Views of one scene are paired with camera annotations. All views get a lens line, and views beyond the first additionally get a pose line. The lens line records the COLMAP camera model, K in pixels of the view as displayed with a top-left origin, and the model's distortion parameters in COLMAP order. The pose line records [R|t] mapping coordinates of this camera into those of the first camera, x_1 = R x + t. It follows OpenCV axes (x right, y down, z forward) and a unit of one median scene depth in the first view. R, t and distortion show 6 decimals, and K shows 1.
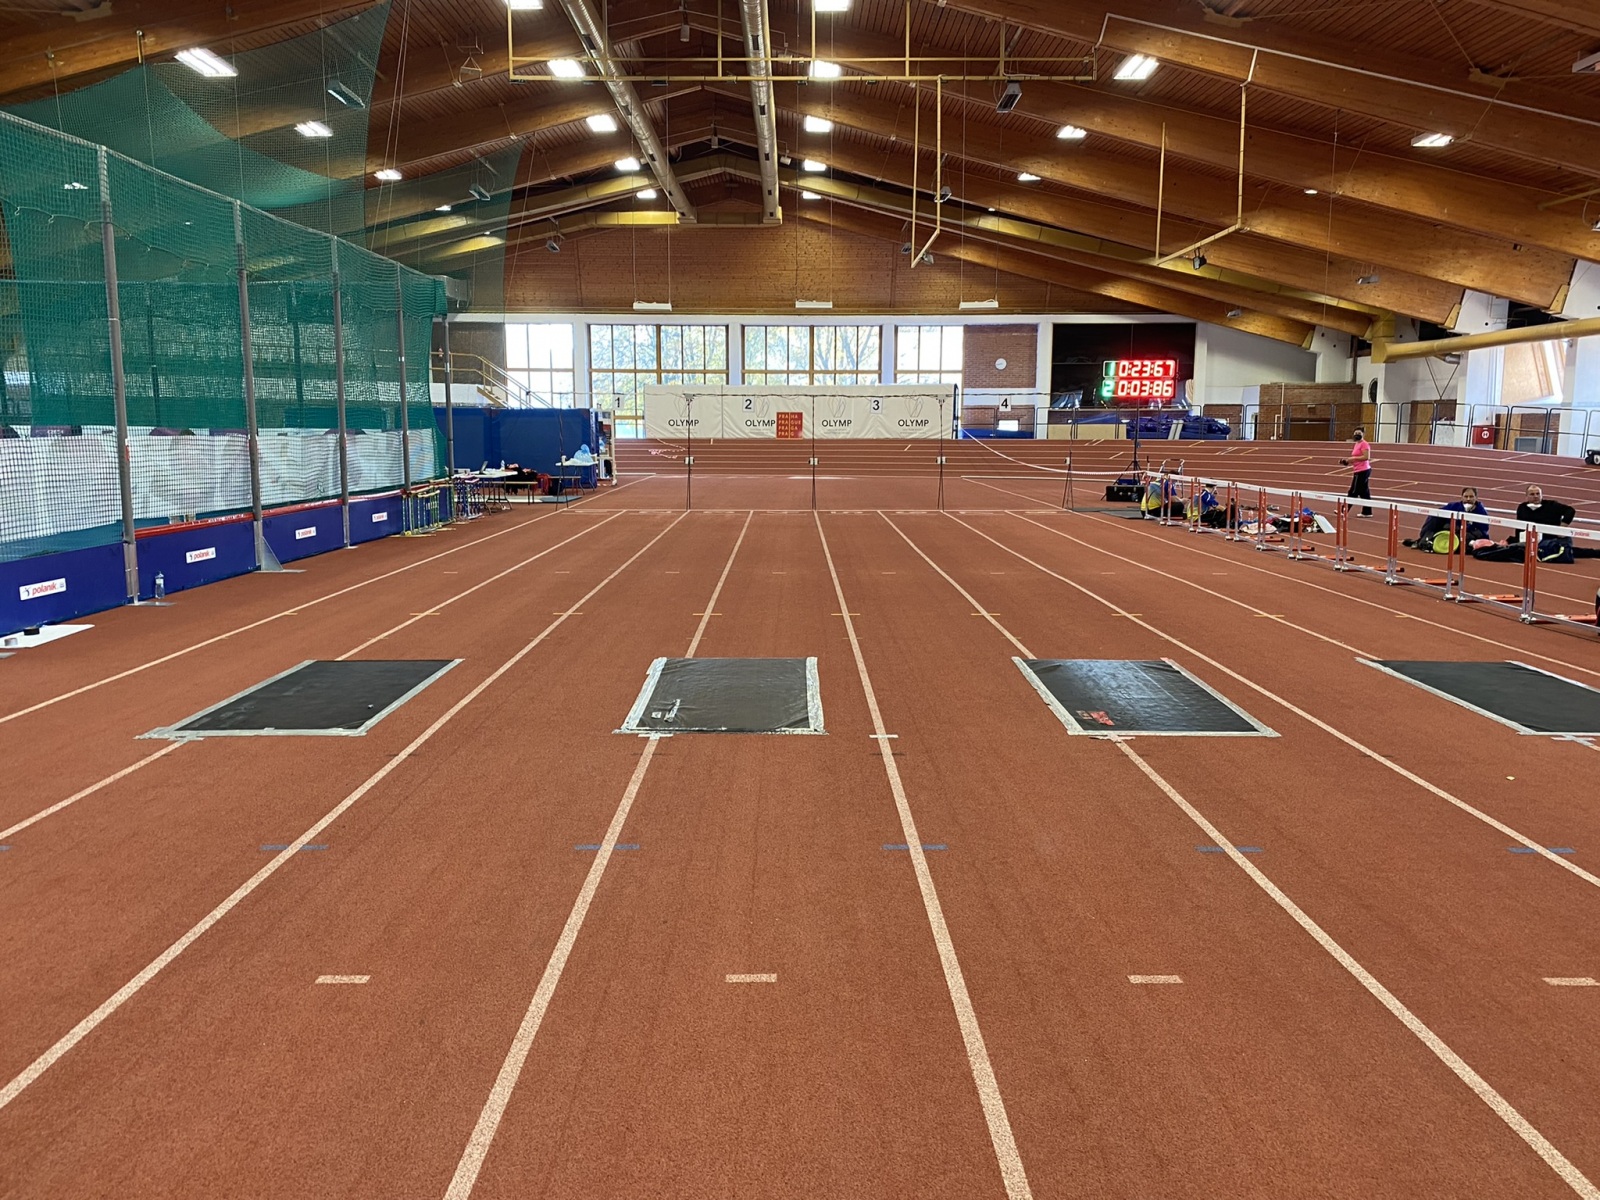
lens RADIAL K [[1225.3, 0, 805.2], [0, 1225.3, 606.6], [0, 0, 1]] dist [0.044674, -0.038929]
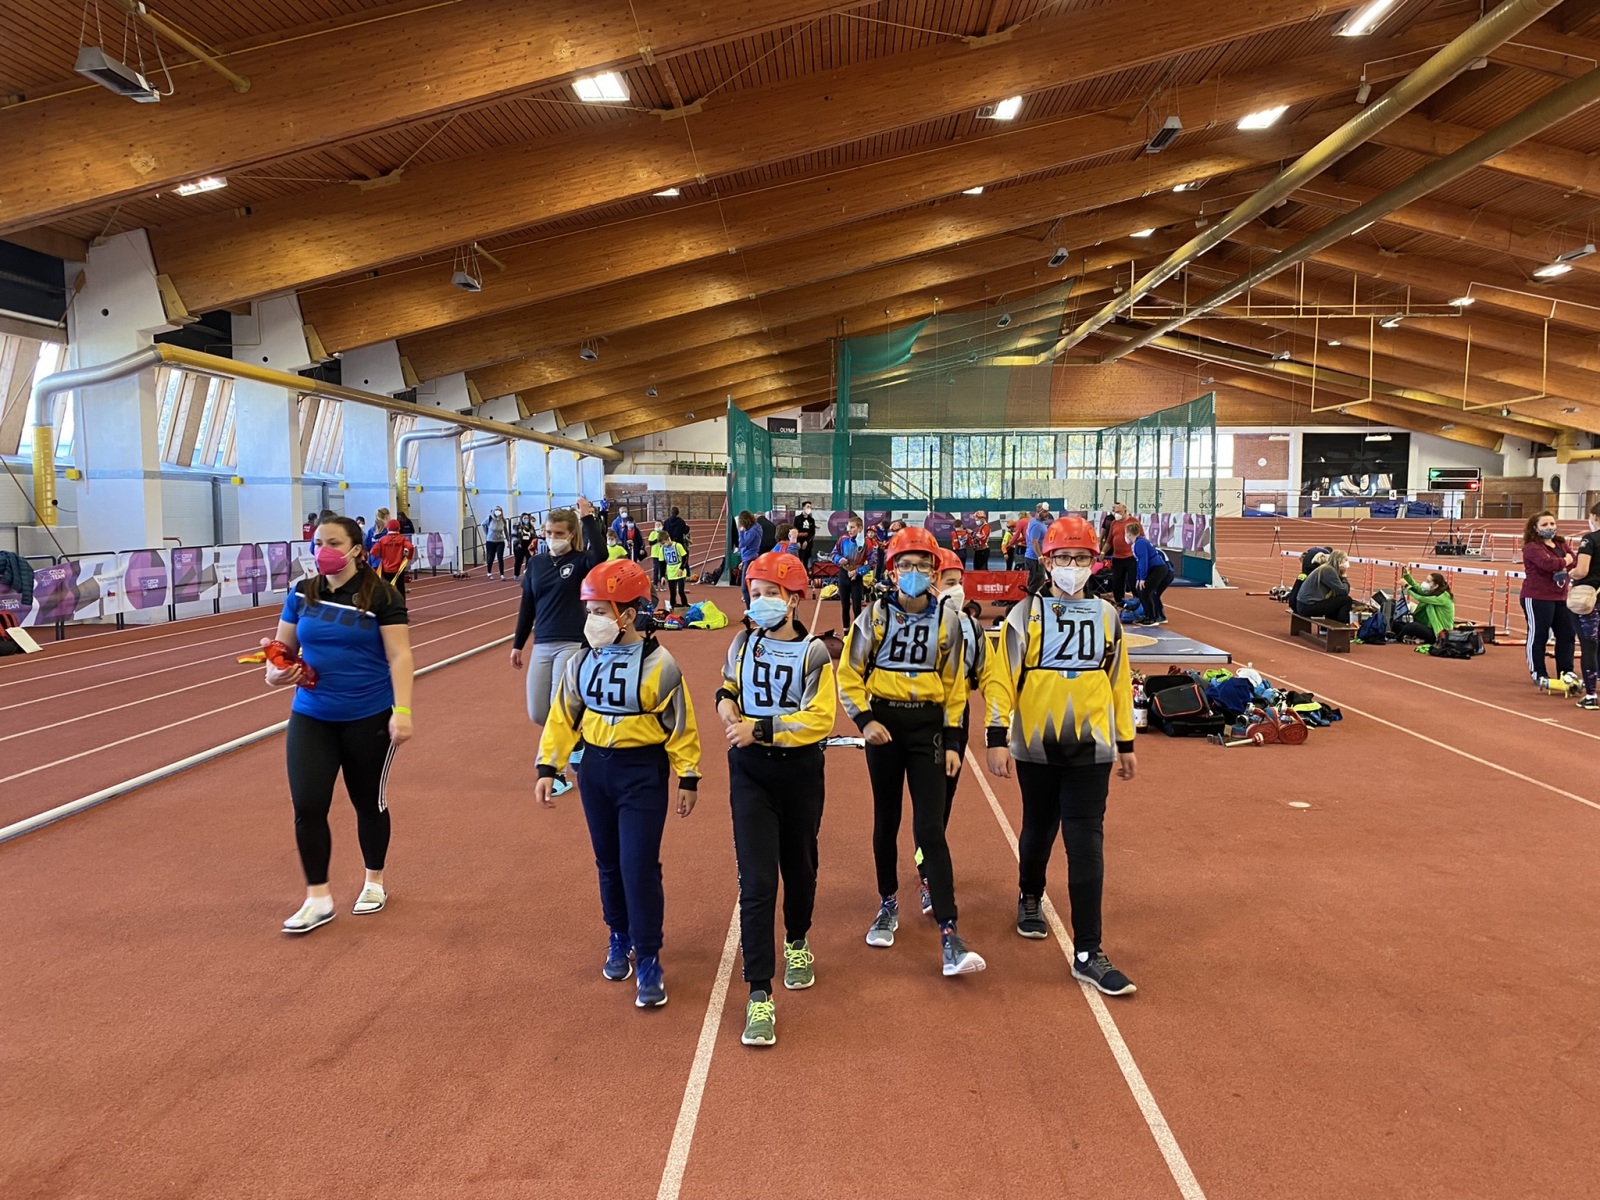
lens RADIAL K [[1225.3, 0, 805.3], [0, 1225.3, 620.4], [0, 0, 1]] dist [0.044674, -0.038929]
pose [[0.999089, 0.005053, -0.042368, -0.292166], [-0.007419, 0.998410, -0.055880, 0.056271], [0.042018, 0.056143, 0.997538, -0.370785]]
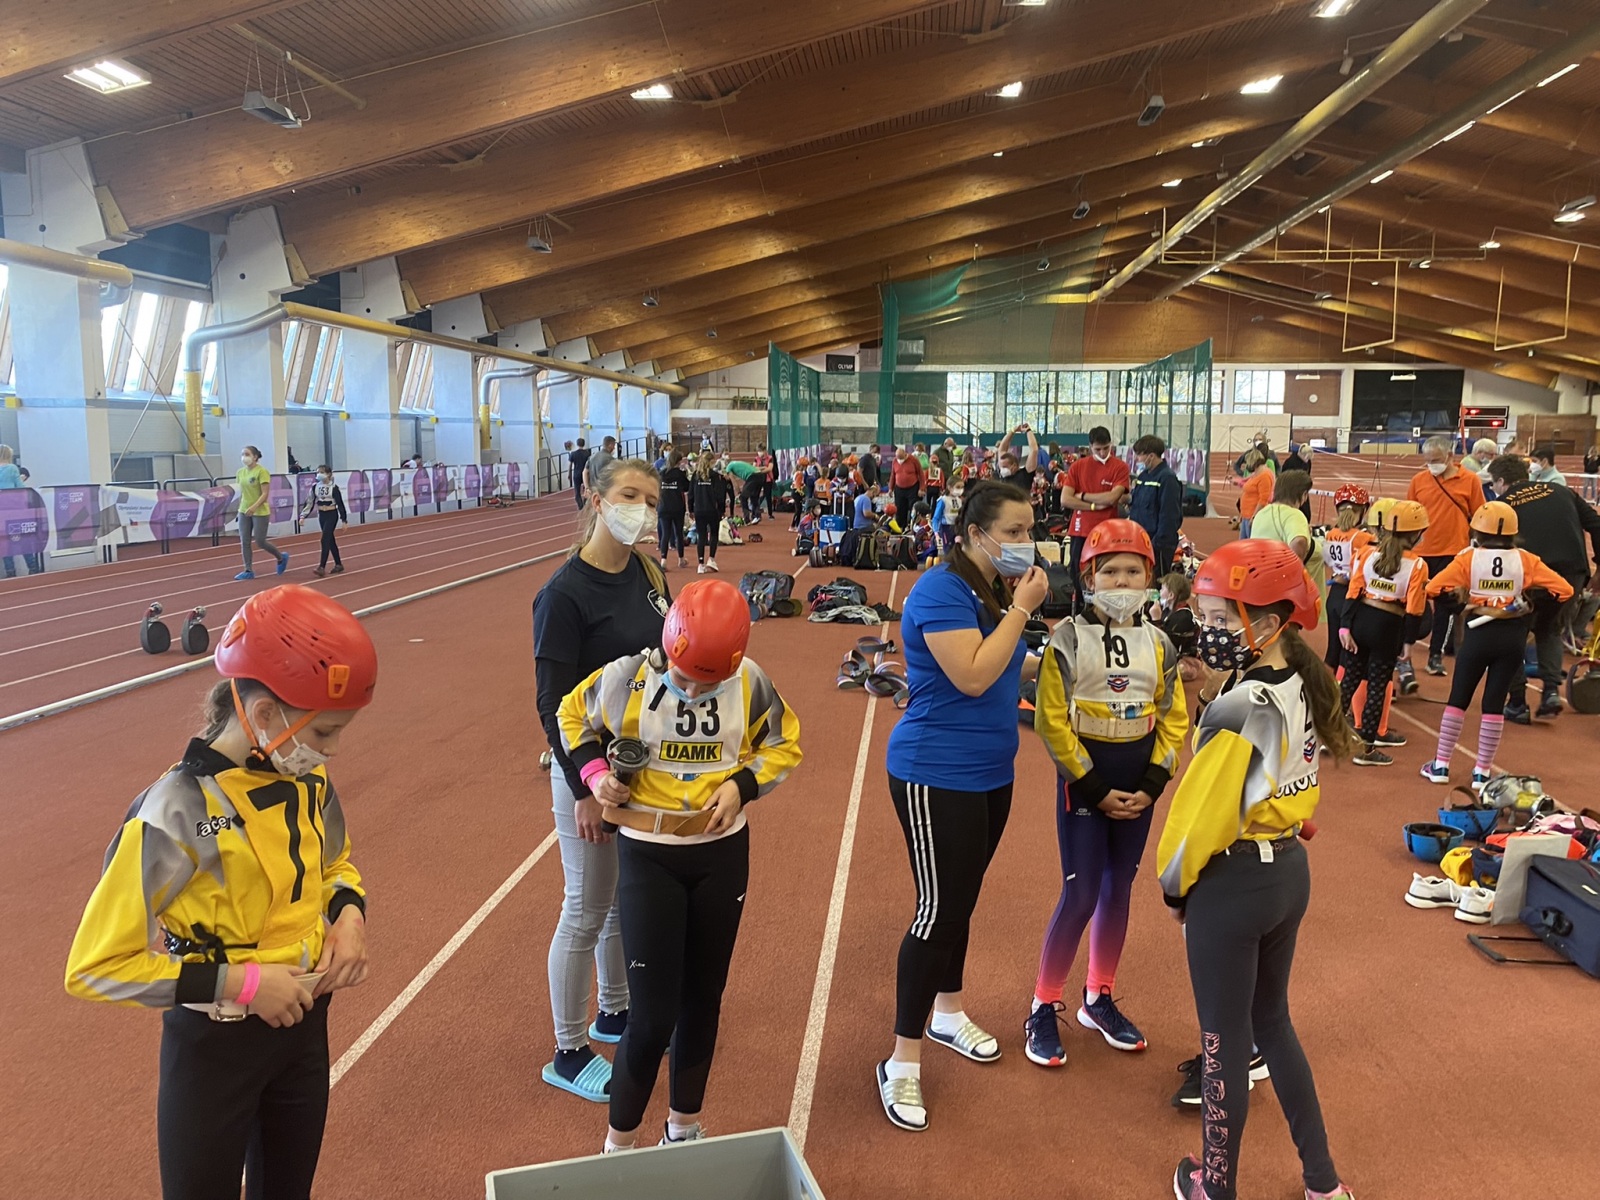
lens RADIAL K [[1225.3, 0, 801.4], [0, 1225.3, 595.1], [0, 0, 1]] dist [0.044674, -0.038929]
pose [[0.994158, 0.020131, -0.106039, -0.266474], [-0.022483, 0.999526, -0.021030, 0.065140], [0.105565, 0.023291, 0.994140, -0.437770]]
